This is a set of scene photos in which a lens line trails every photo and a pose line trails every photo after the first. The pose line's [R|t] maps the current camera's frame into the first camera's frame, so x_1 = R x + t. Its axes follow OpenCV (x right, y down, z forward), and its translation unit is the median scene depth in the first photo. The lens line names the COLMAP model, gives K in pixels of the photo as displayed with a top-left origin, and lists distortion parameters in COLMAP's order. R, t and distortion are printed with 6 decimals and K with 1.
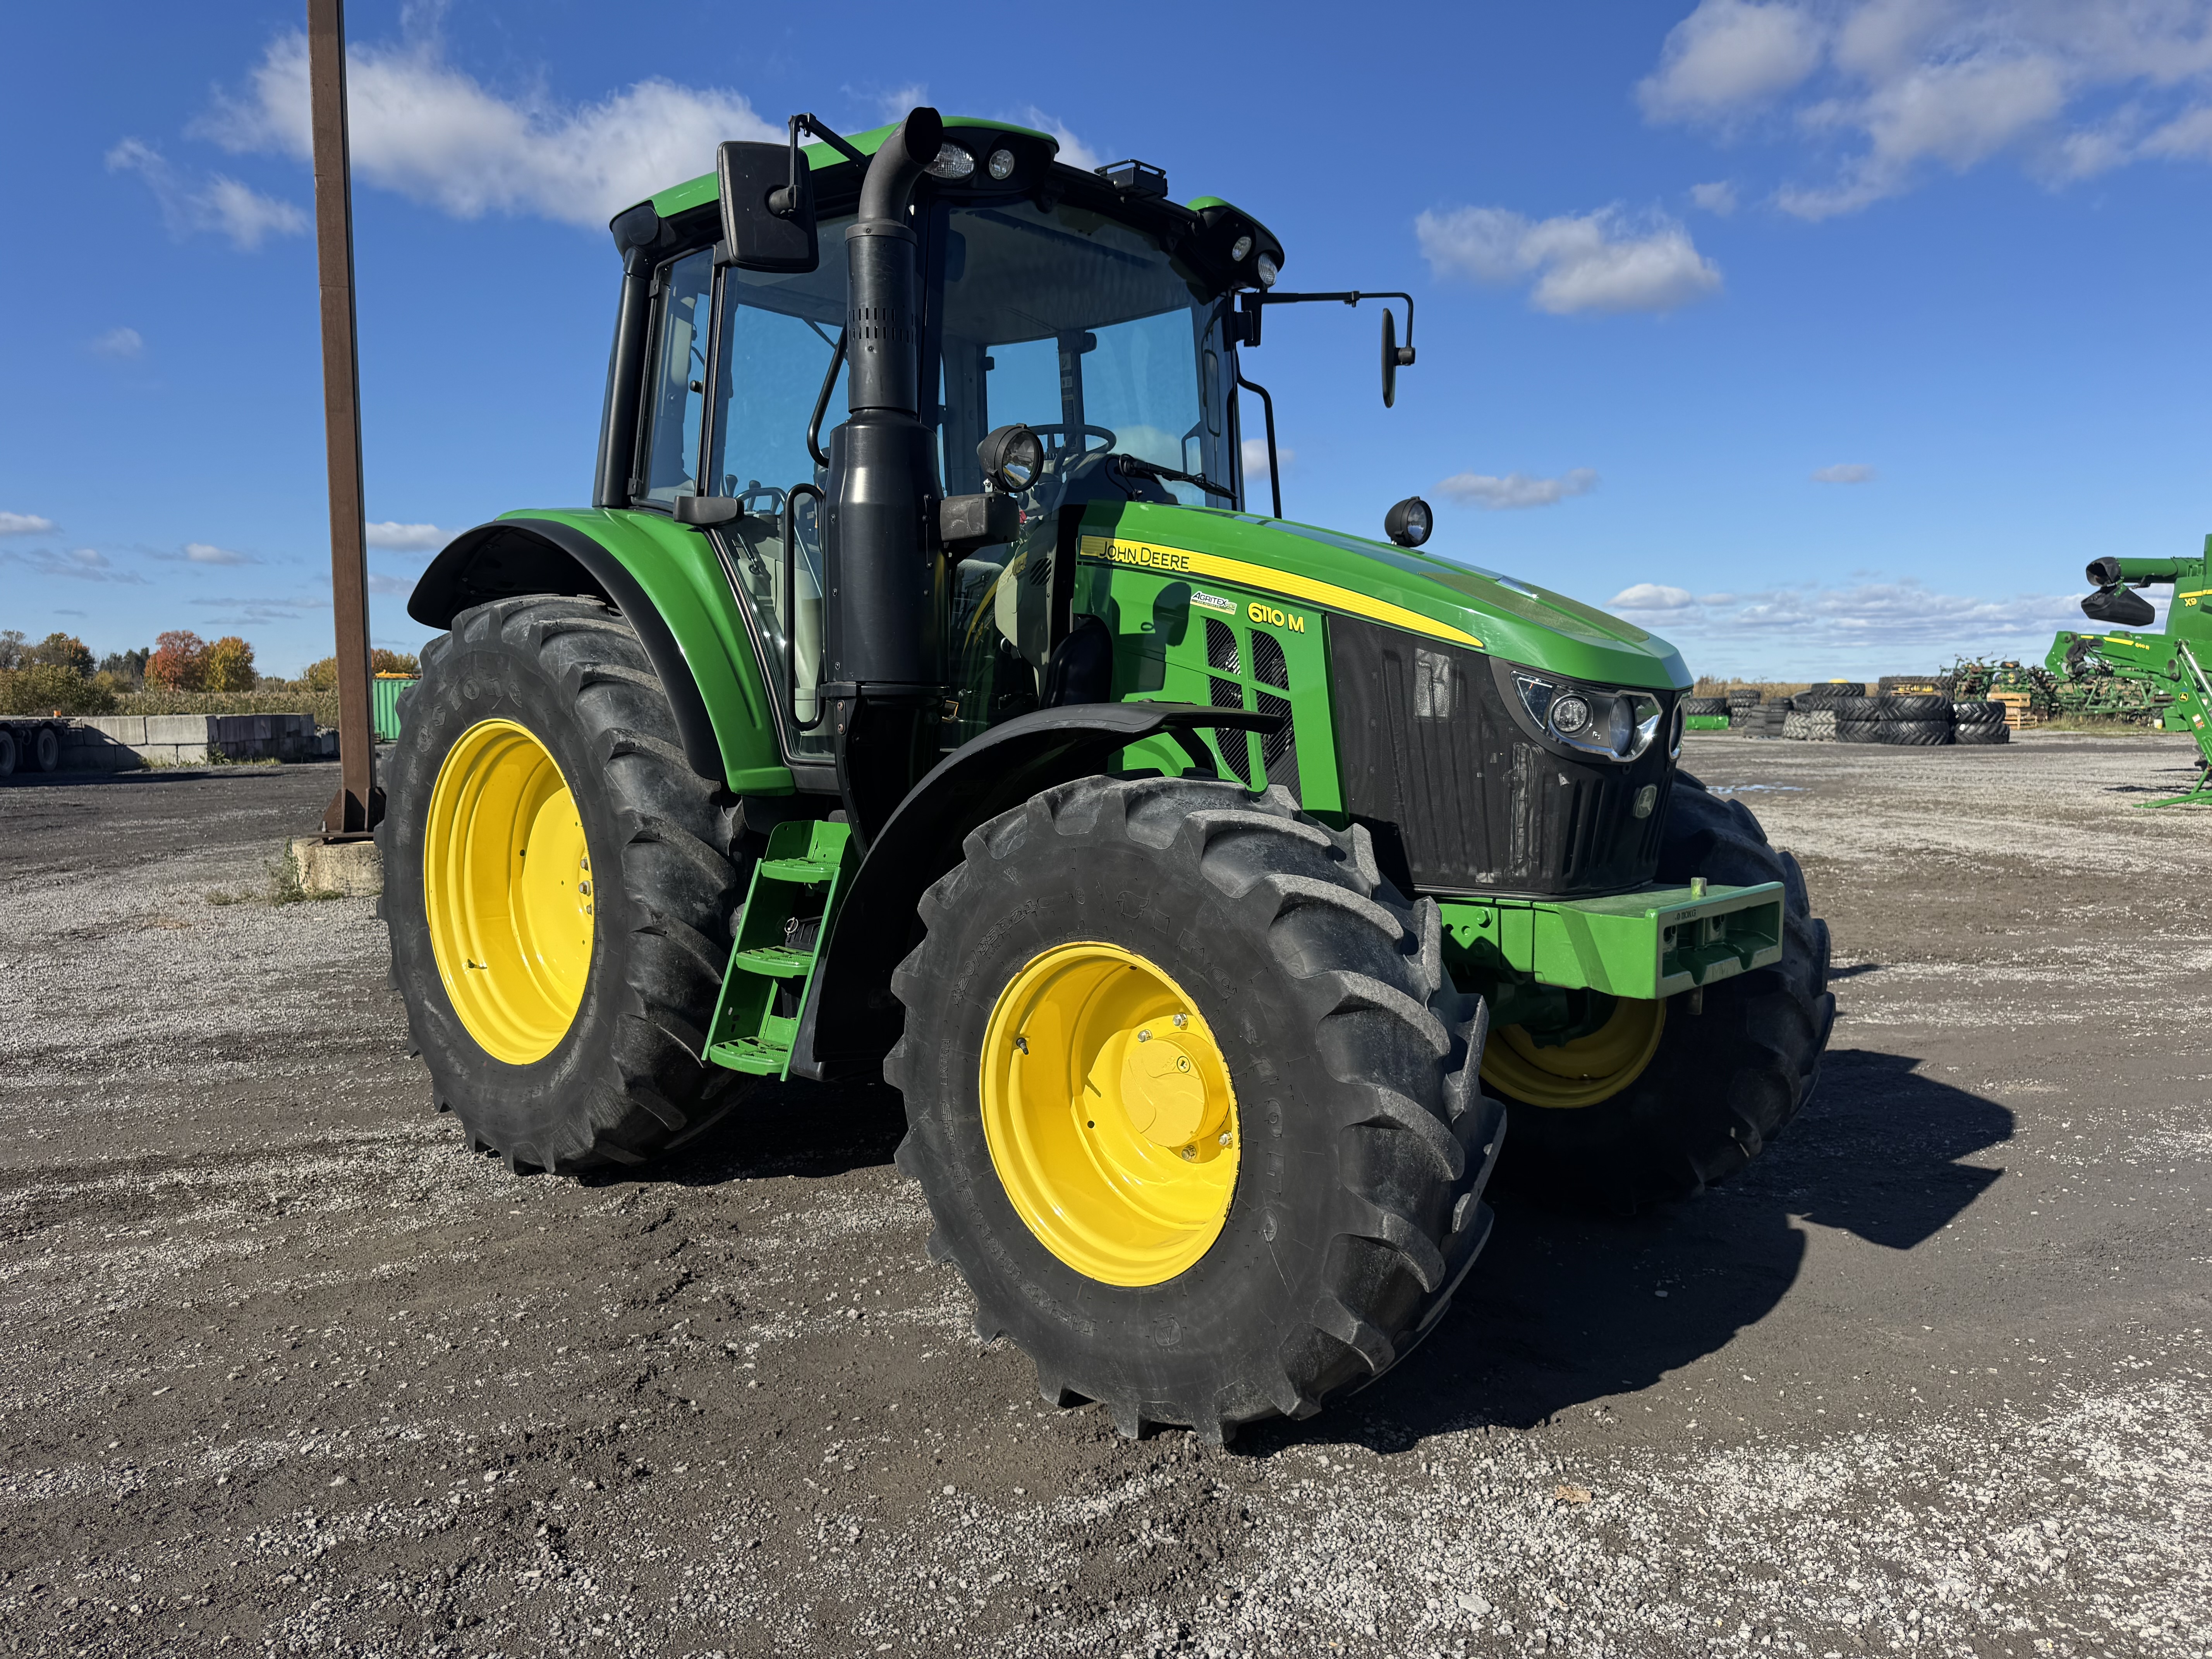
lens RADIAL K [[1598.1, 0, 1077.0], [0, 1598.1, 839.3], [0, 0, 1]] dist [0.026260, -0.030208]
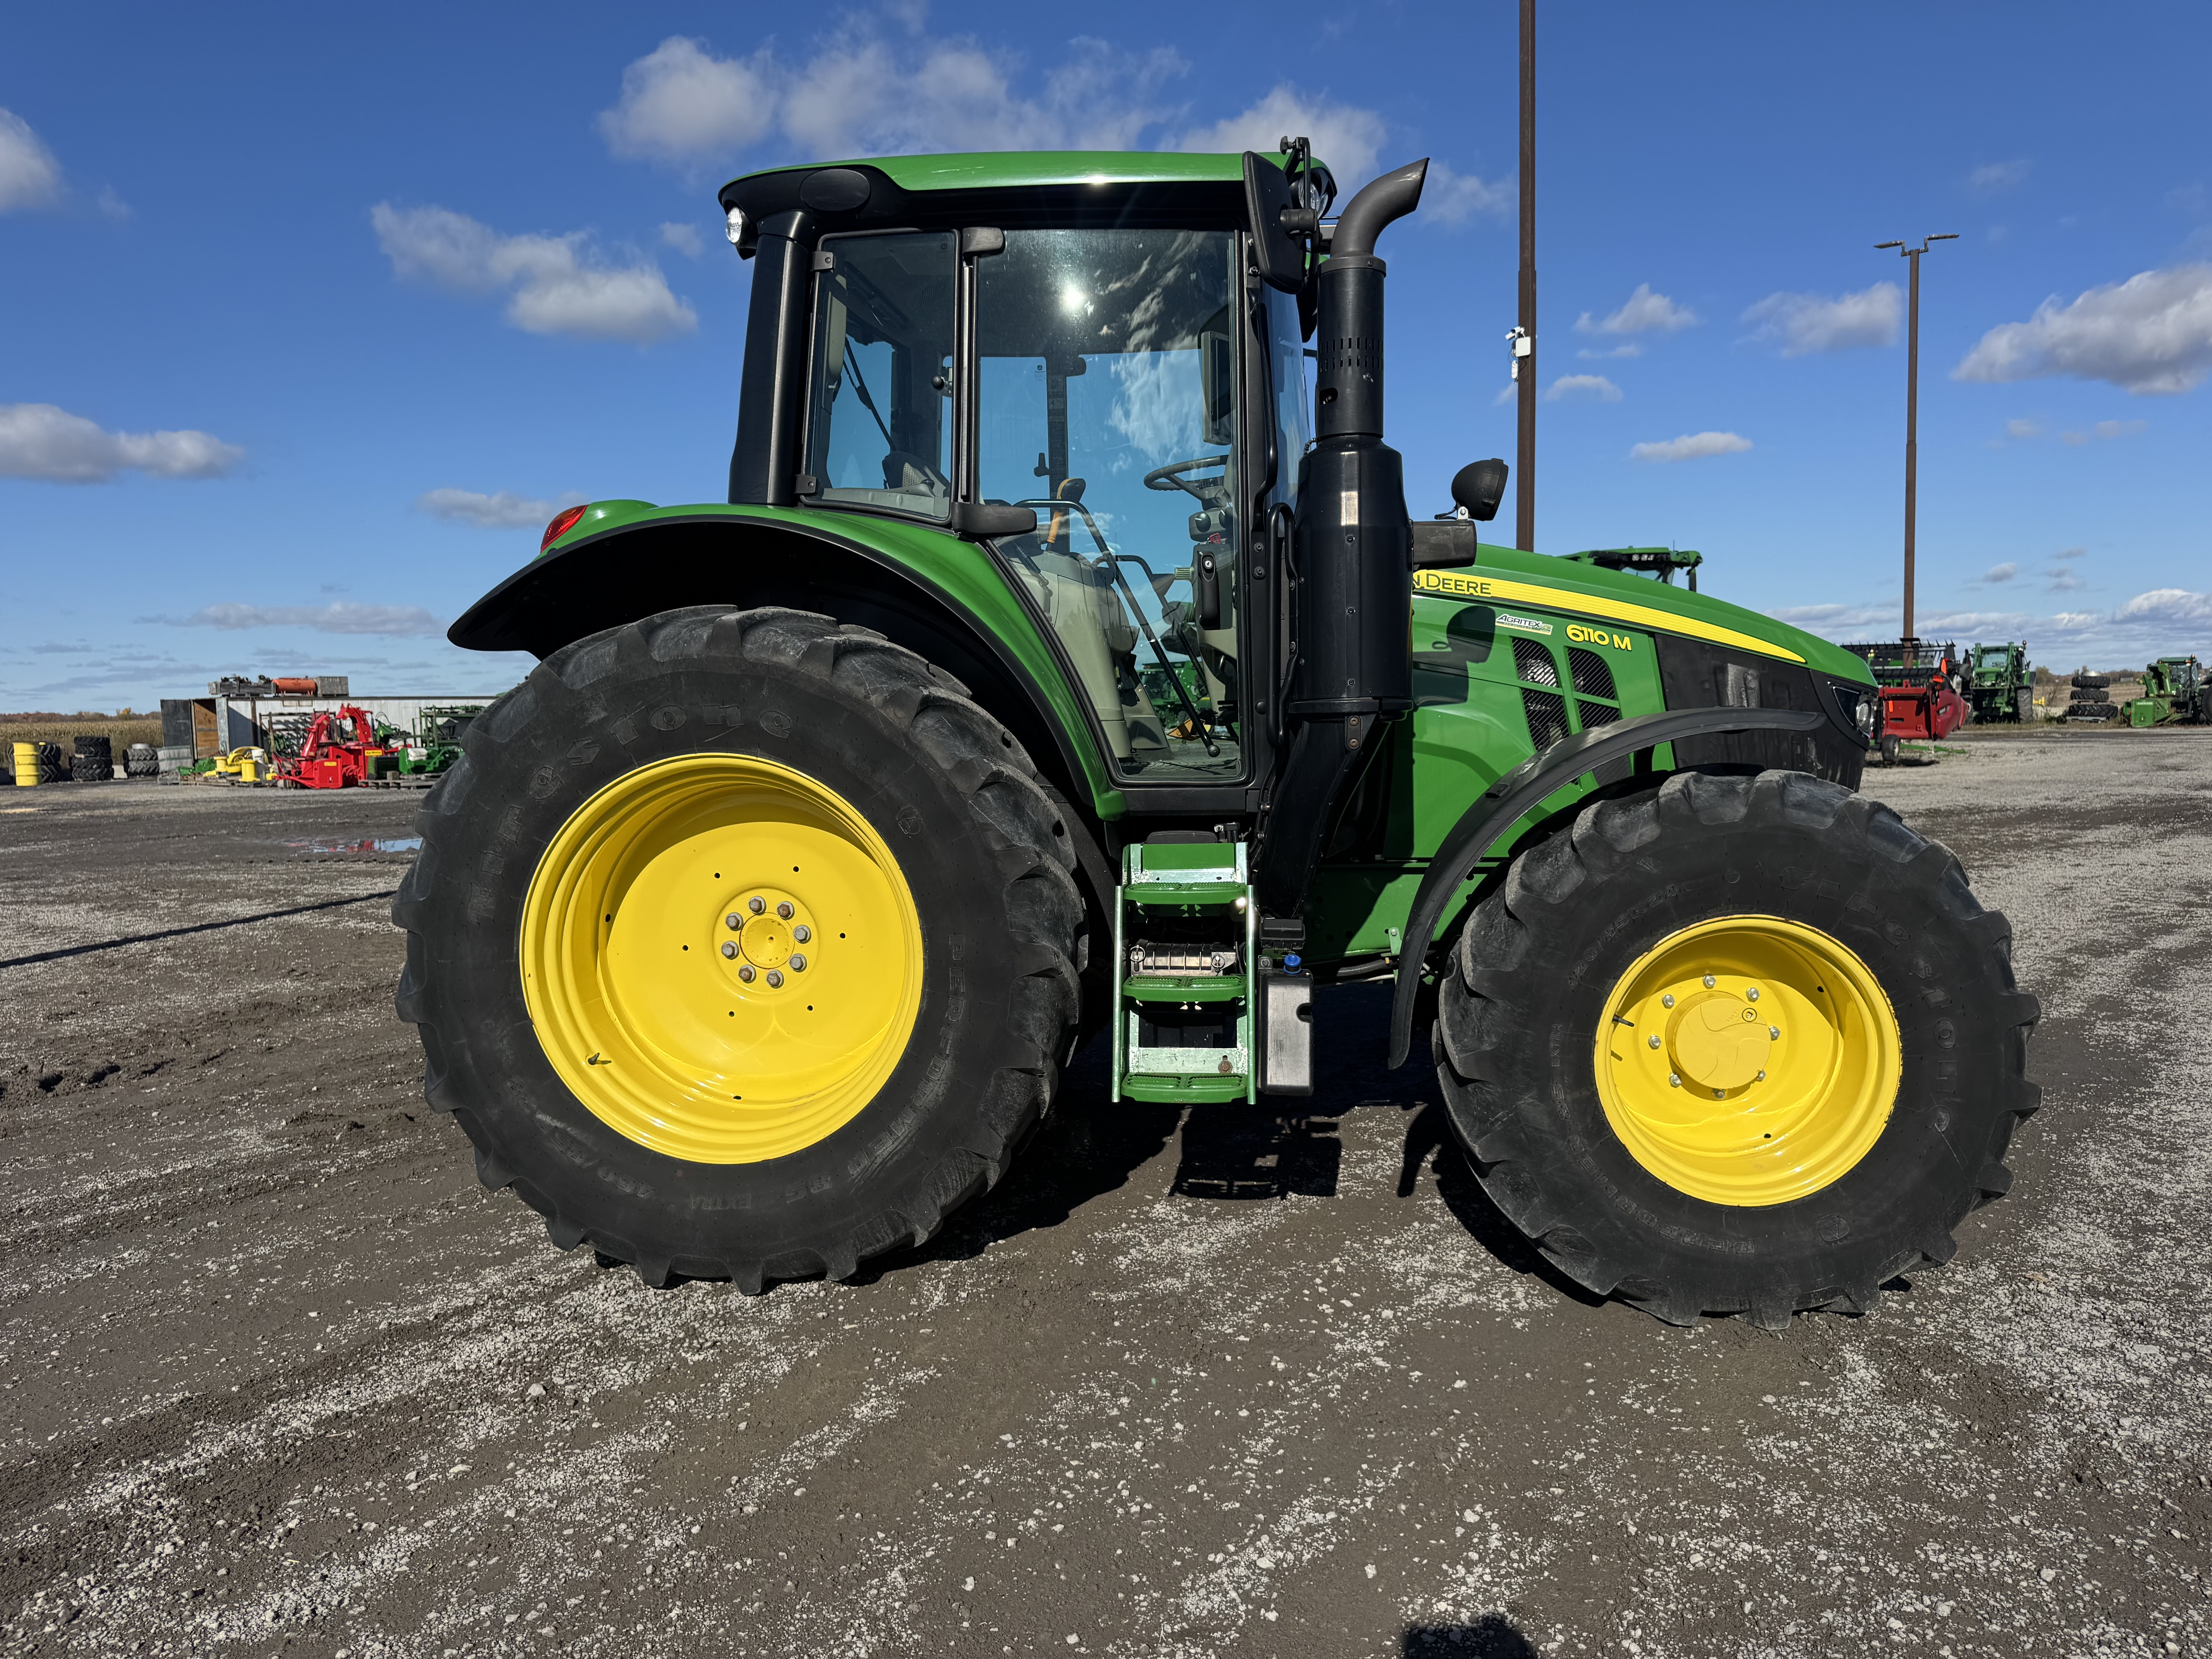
lens RADIAL K [[1597.4, 0, 1133.7], [0, 1597.4, 863.2], [0, 0, 1]] dist [0.022367, -0.005173]
pose [[0.809078, -0.071541, 0.583331, -0.834903], [0.072219, 0.997143, 0.022124, -0.025193], [-0.583247, 0.024228, 0.811933, 0.254531]]
